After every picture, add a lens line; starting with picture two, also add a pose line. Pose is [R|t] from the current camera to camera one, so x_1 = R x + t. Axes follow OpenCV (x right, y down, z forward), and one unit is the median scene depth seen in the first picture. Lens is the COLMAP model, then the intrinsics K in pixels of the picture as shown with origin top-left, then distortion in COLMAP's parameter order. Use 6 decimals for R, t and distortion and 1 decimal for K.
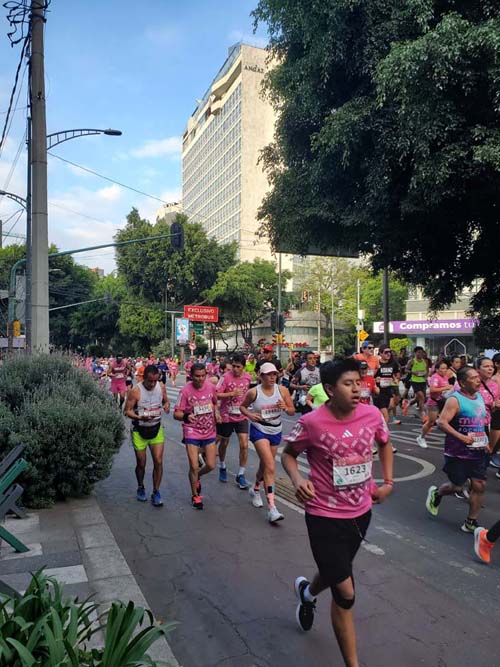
lens RADIAL K [[525.3, 0, 230.2], [0, 525.3, 352.5], [0, 0, 1]] dist [0.058675, -0.046953]
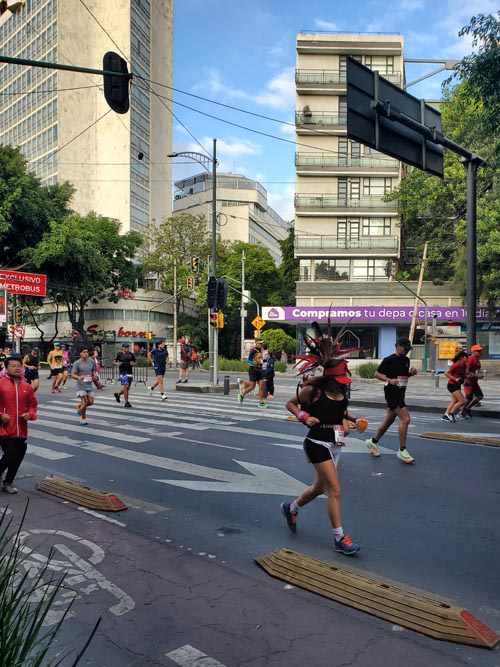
lens RADIAL K [[586.5, 0, 258.0], [0, 586.5, 368.5], [0, 0, 1]] dist [0.129098, -0.269445]
pose [[0.918092, -0.003609, 0.396351, -0.076539], [-0.011688, 0.999277, 0.036172, 0.003387], [-0.396196, -0.037842, 0.917386, 0.179394]]
